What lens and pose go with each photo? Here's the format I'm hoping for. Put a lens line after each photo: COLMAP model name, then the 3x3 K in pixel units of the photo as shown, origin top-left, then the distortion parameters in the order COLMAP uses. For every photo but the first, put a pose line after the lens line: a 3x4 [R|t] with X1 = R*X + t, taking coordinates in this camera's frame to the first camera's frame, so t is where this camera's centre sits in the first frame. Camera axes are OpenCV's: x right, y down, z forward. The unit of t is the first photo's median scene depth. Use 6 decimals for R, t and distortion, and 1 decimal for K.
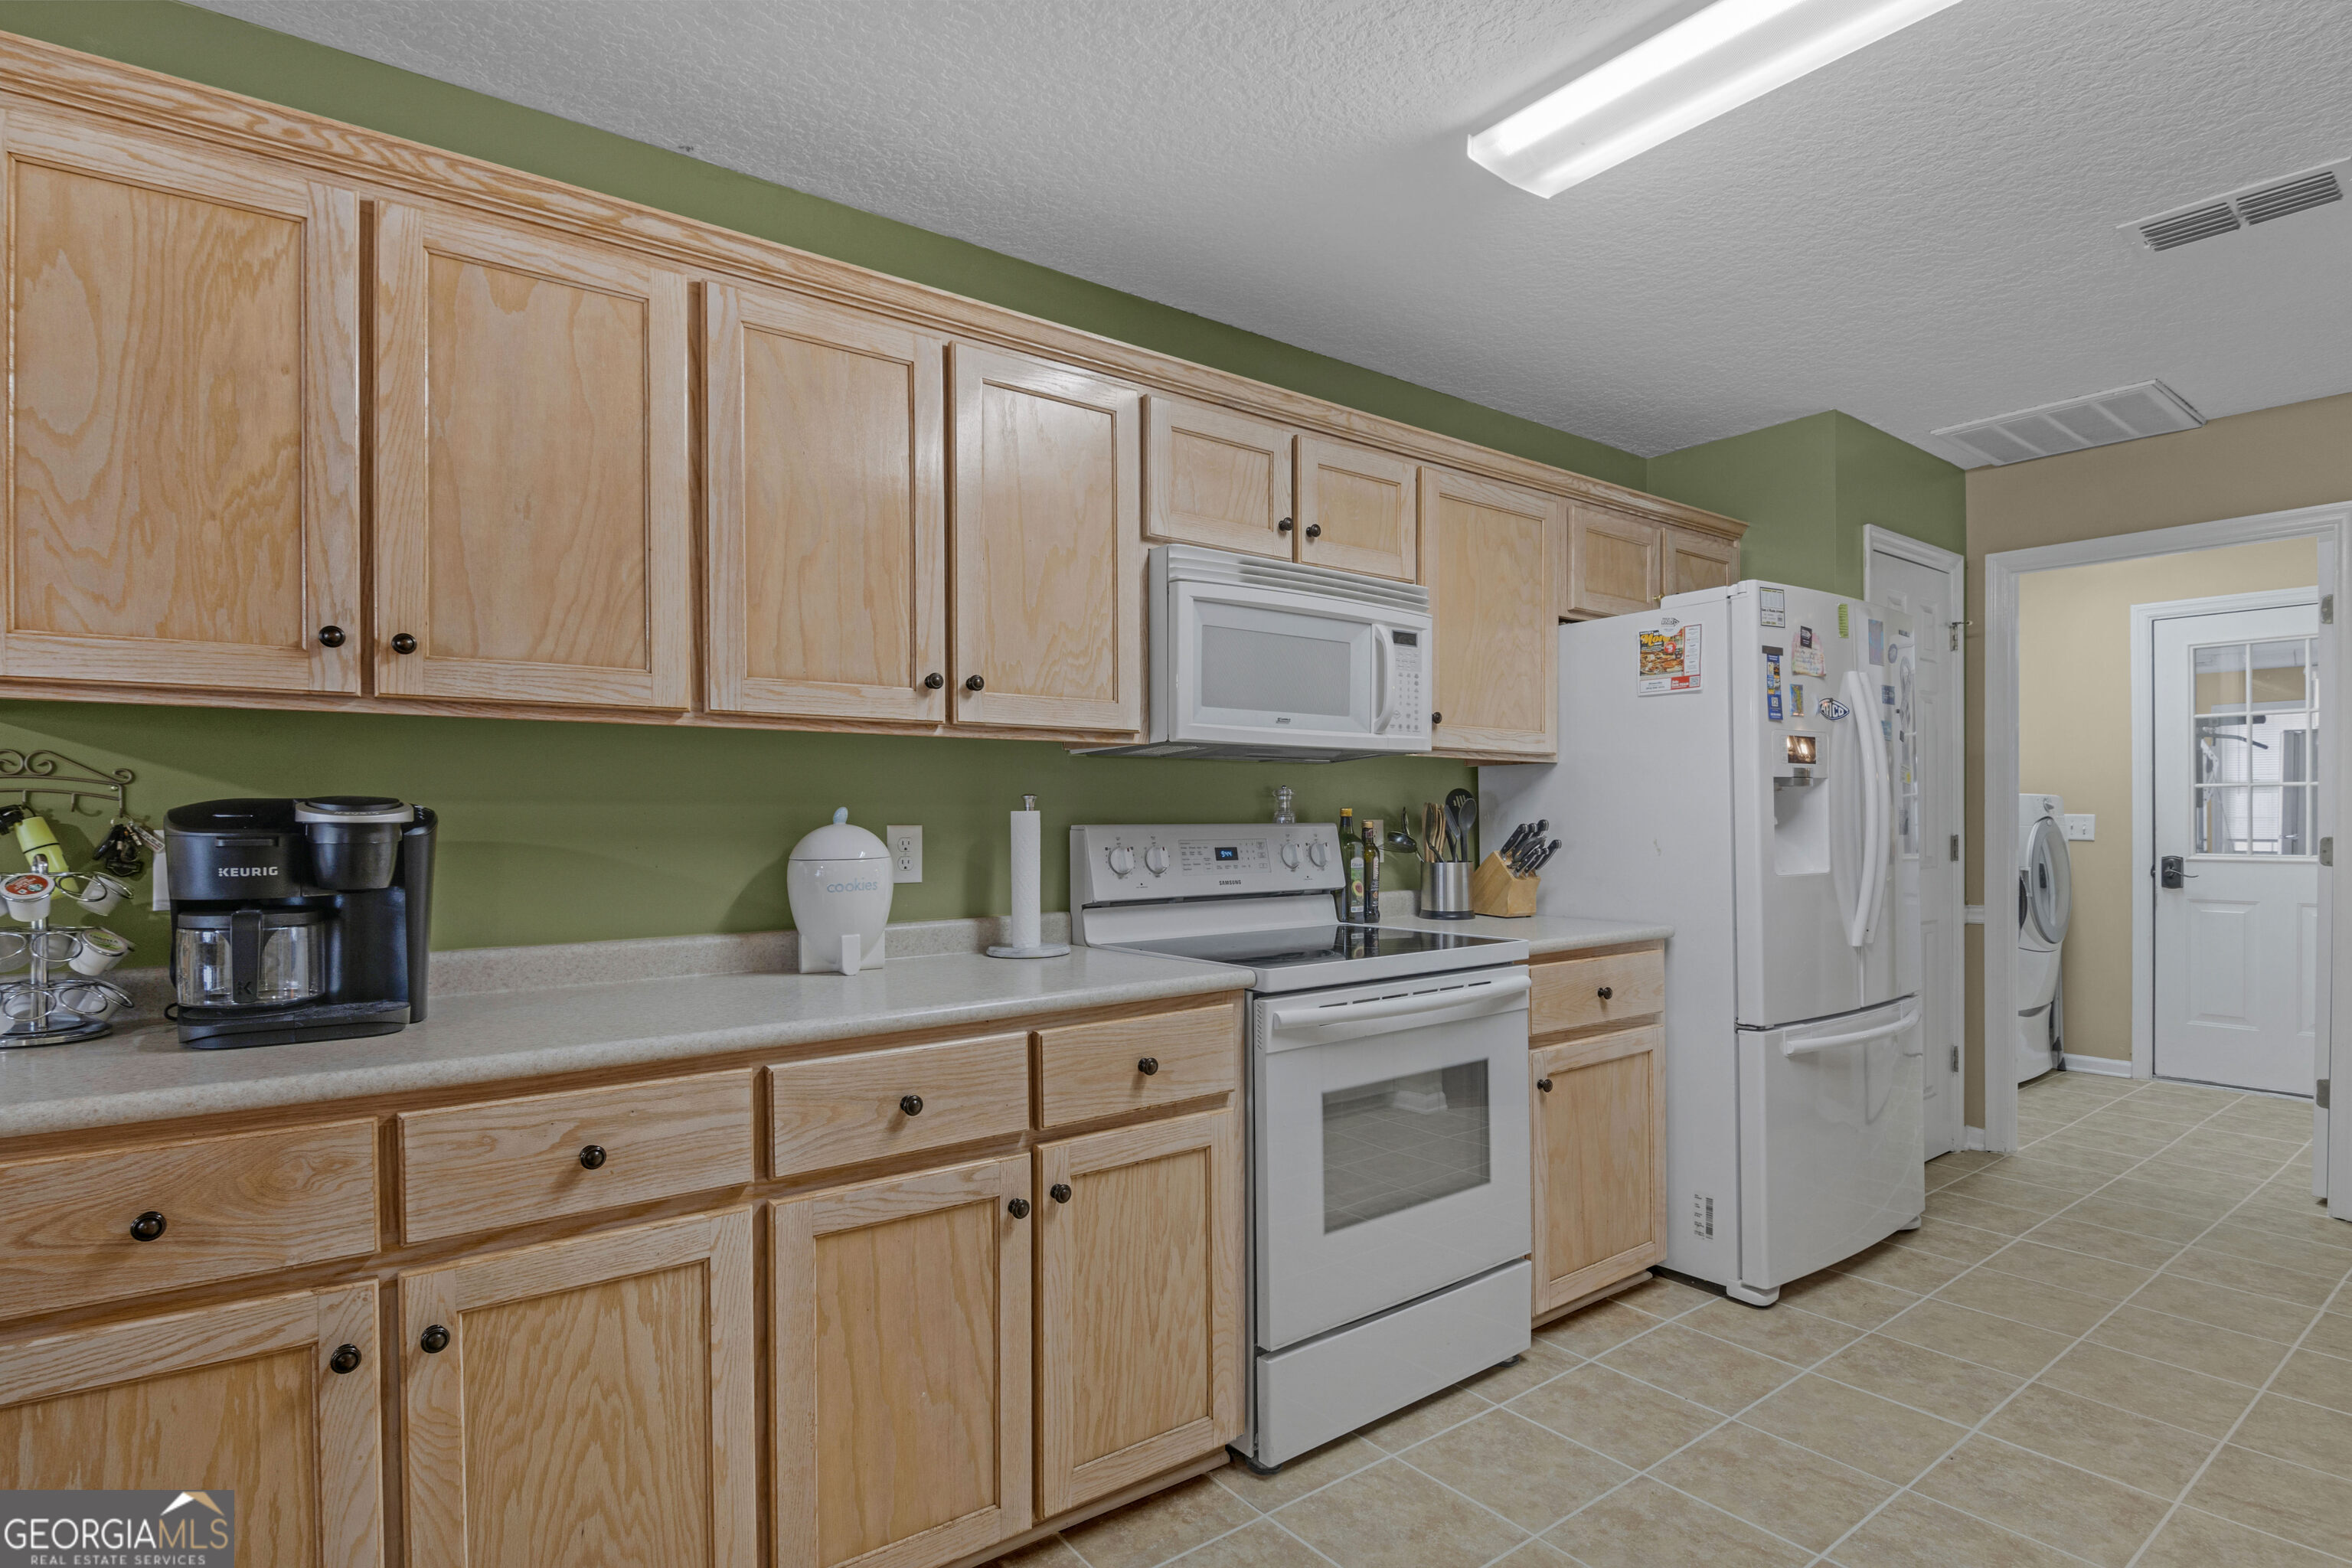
lens RADIAL K [[1148.7, 0, 1182.9], [0, 1148.7, 800.1], [0, 0, 1]] dist [-0.009448, -0.005722]
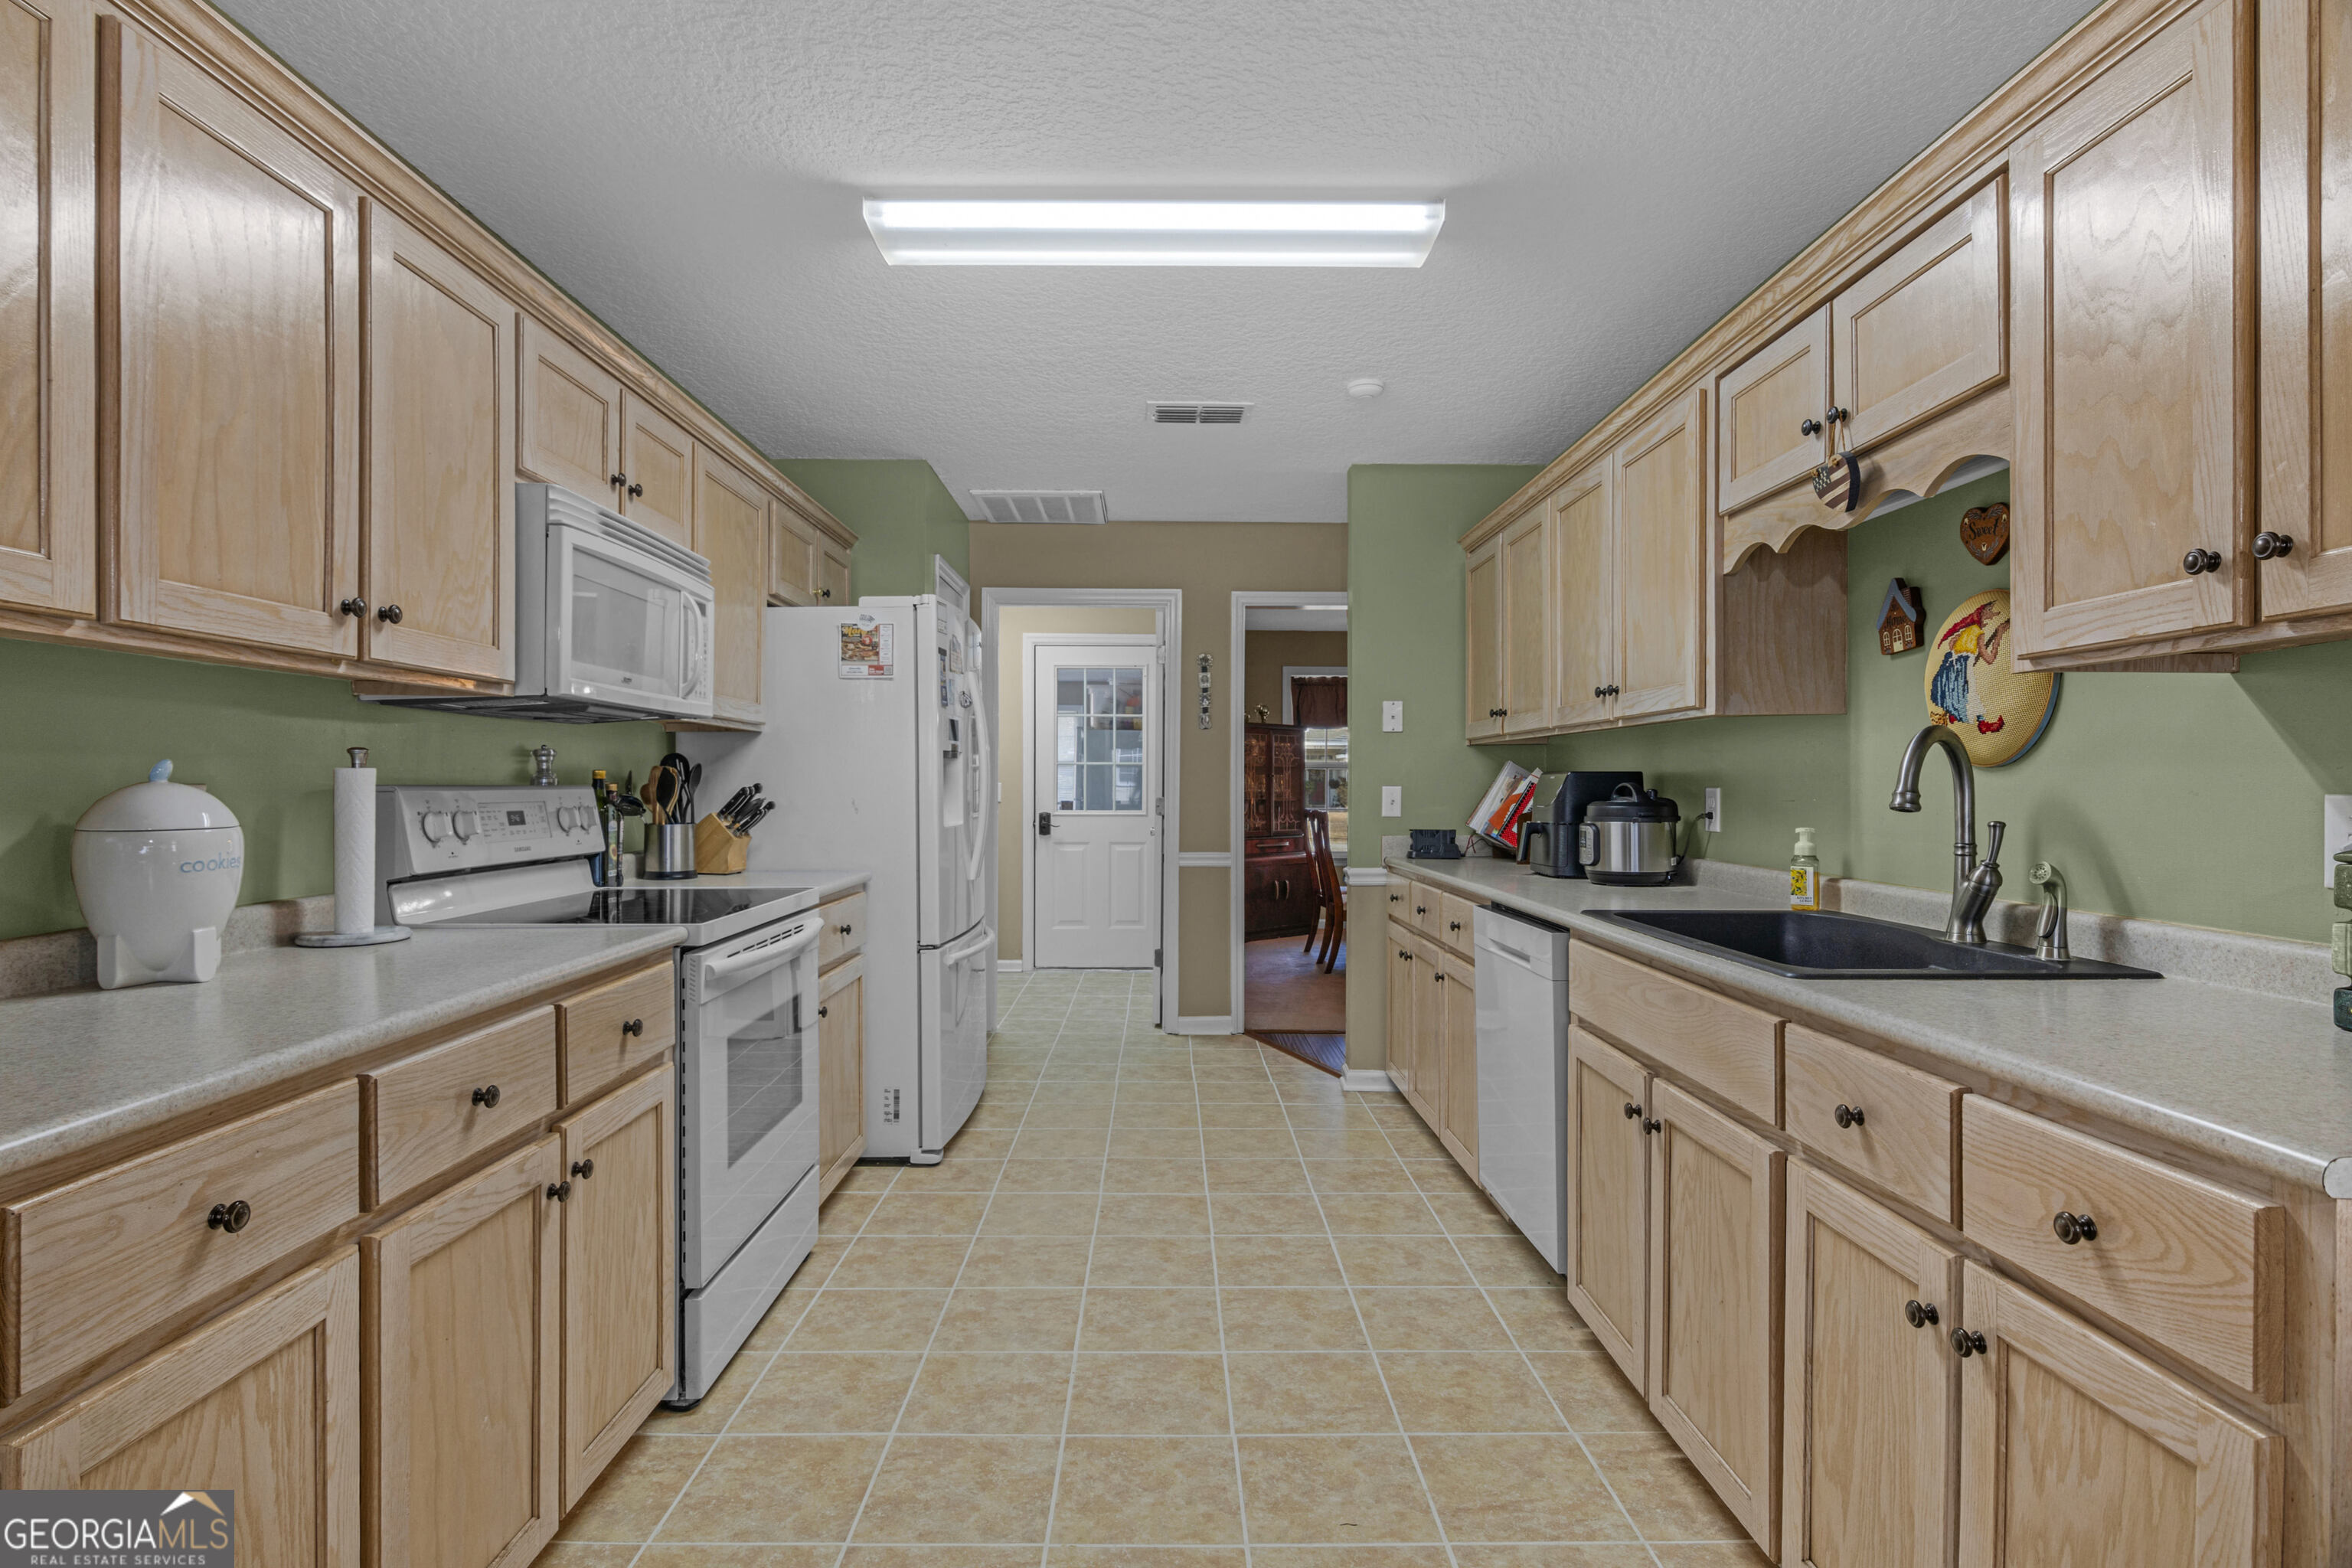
lens RADIAL K [[1148.7, 0, 1174.9], [0, 1148.7, 785.3], [0, 0, 1]] dist [-0.009448, -0.005722]
pose [[0.592613, 0.005225, 0.805470, -0.485203], [-0.017918, 0.999817, 0.006697, 0.006767], [-0.805288, -0.018401, 0.592599, 0.037848]]
